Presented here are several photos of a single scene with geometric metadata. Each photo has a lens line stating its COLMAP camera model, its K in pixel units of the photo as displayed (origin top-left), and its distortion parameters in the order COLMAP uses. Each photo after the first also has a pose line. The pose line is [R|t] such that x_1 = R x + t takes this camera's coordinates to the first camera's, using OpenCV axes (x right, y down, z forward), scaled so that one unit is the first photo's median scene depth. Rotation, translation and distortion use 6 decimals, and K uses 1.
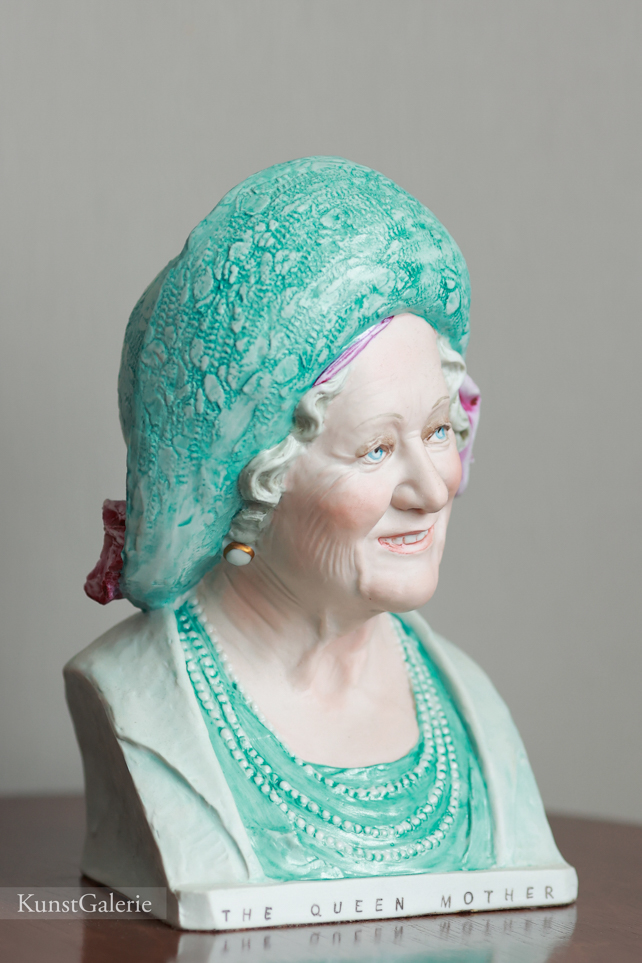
lens RADIAL K [[6255.6, 0, 321.6], [0, 6255.6, 479.3], [0, 0, 1]] dist [0.069356, 0.000000]
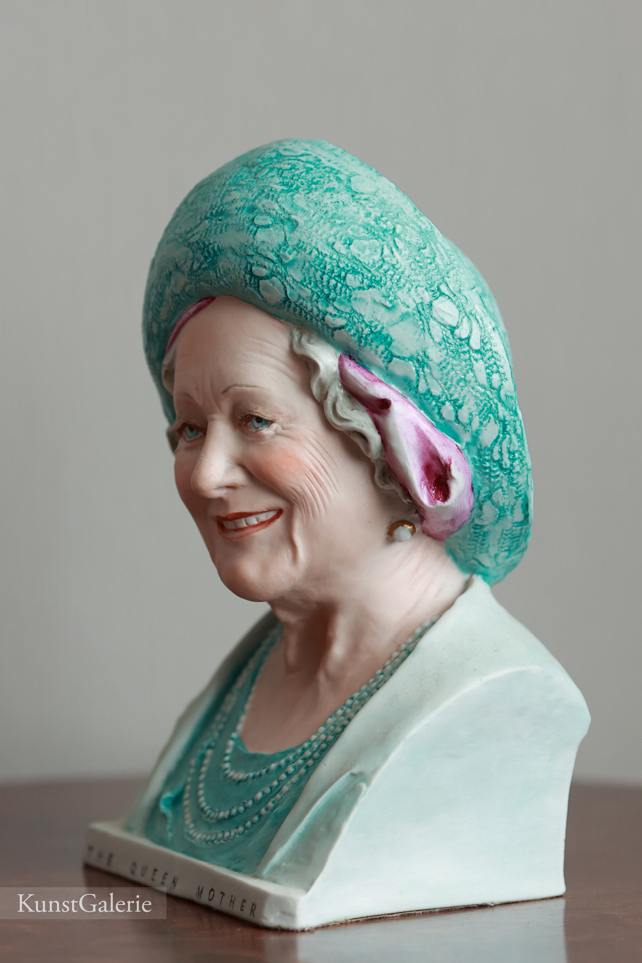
lens RADIAL K [[6255.6, 0, 319.8], [0, 6255.6, 489.1], [0, 0, 1]] dist [0.069356, 0.000000]
pose [[-0.087602, 0.081380, -0.992826, 1.007037], [-0.092637, 0.991673, 0.089459, -0.086928], [0.991839, 0.099809, -0.079334, 1.104158]]
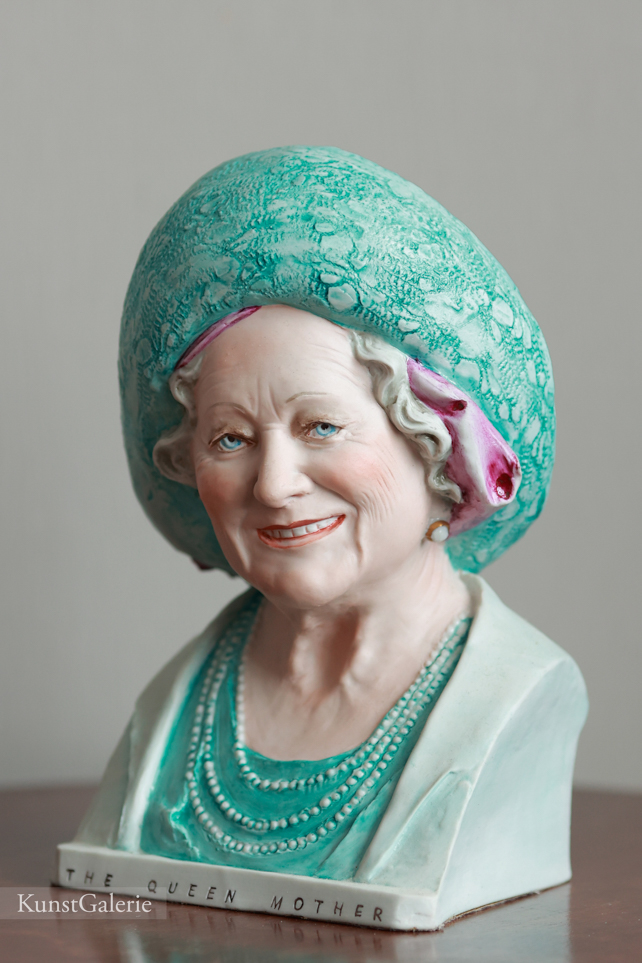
lens RADIAL K [[6255.6, 0, 321.8], [0, 6255.6, 482.8], [0, 0, 1]] dist [0.069356, 0.000000]
pose [[0.382158, 0.071259, -0.921345, 0.937331], [-0.076367, 0.996047, 0.045361, -0.044206], [0.920936, 0.053025, 0.386089, 0.629917]]
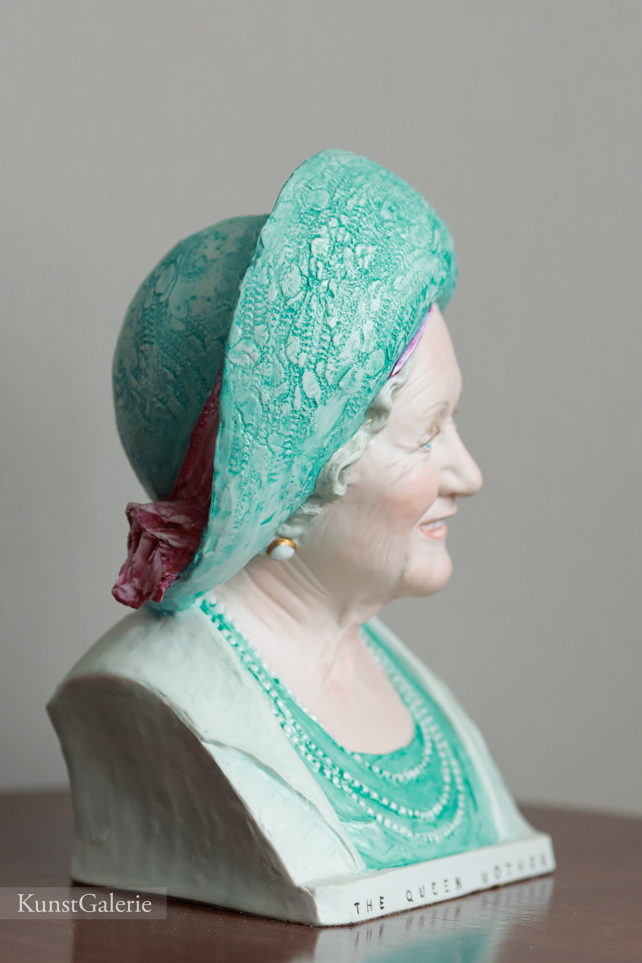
lens RADIAL K [[6255.6, 0, 320.7], [0, 6255.6, 477.6], [0, 0, 1]] dist [0.069356, 0.000000]
pose [[0.889735, -0.054808, 0.453176, -0.467286], [0.050322, 0.998492, 0.021962, -0.021466], [-0.453696, 0.003264, 0.891151, 0.105741]]
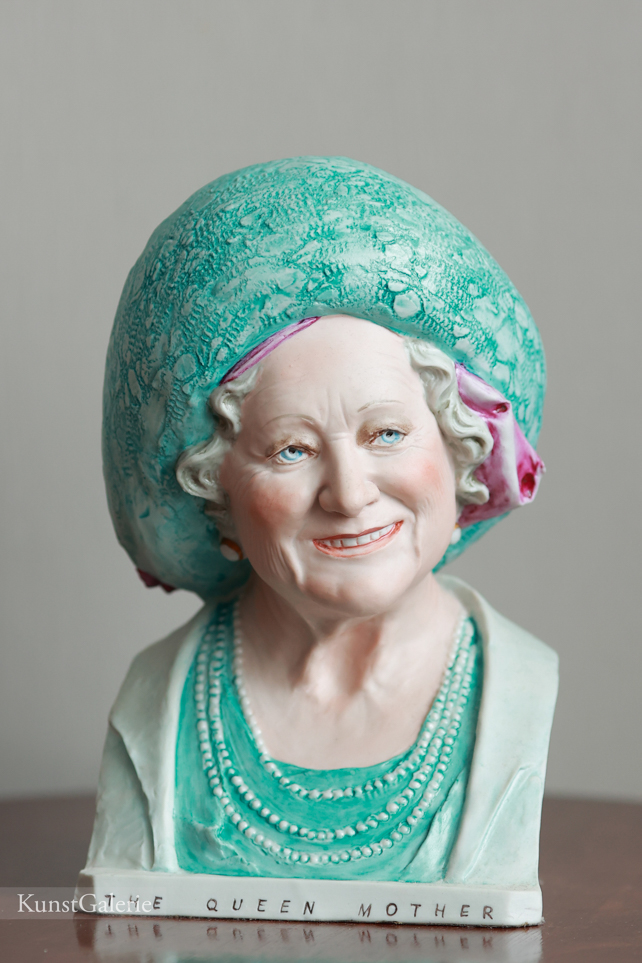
lens RADIAL K [[6255.6, 0, 320.5], [0, 6255.6, 480.6], [0, 0, 1]] dist [0.069356, 0.000000]
pose [[0.745715, 0.040575, -0.665029, 0.677581], [-0.041240, 0.999041, 0.014711, -0.014796], [0.664988, 0.016455, 0.746673, 0.258962]]
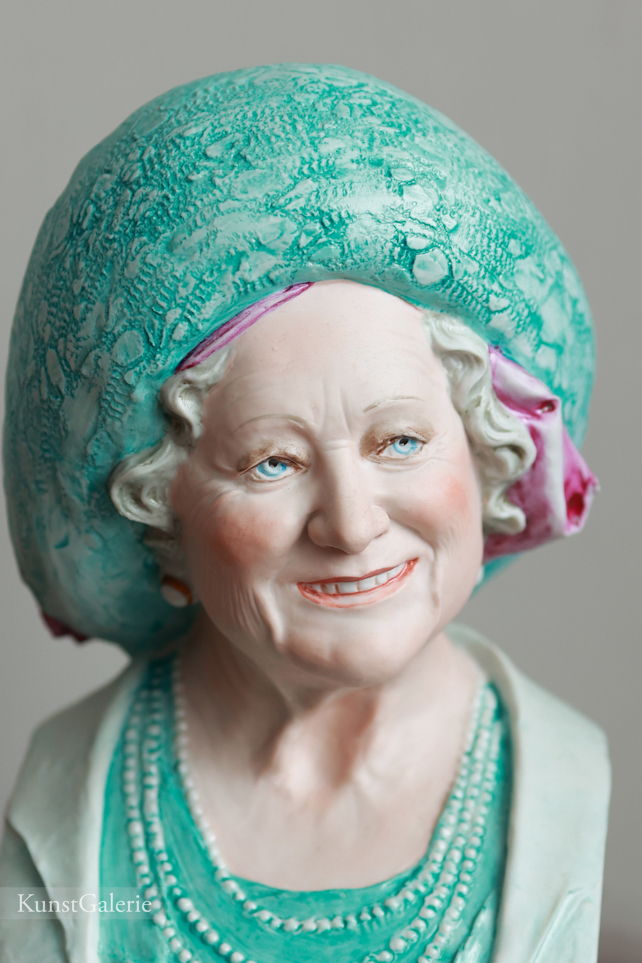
lens RADIAL K [[6255.6, 0, 320.2], [0, 6255.6, 478.5], [0, 0, 1]] dist [0.069356, 0.000000]
pose [[0.792476, 0.061375, -0.606807, 0.461041], [-0.054124, 0.998075, 0.030264, -0.025529], [0.607497, 0.008859, 0.794273, 0.420060]]
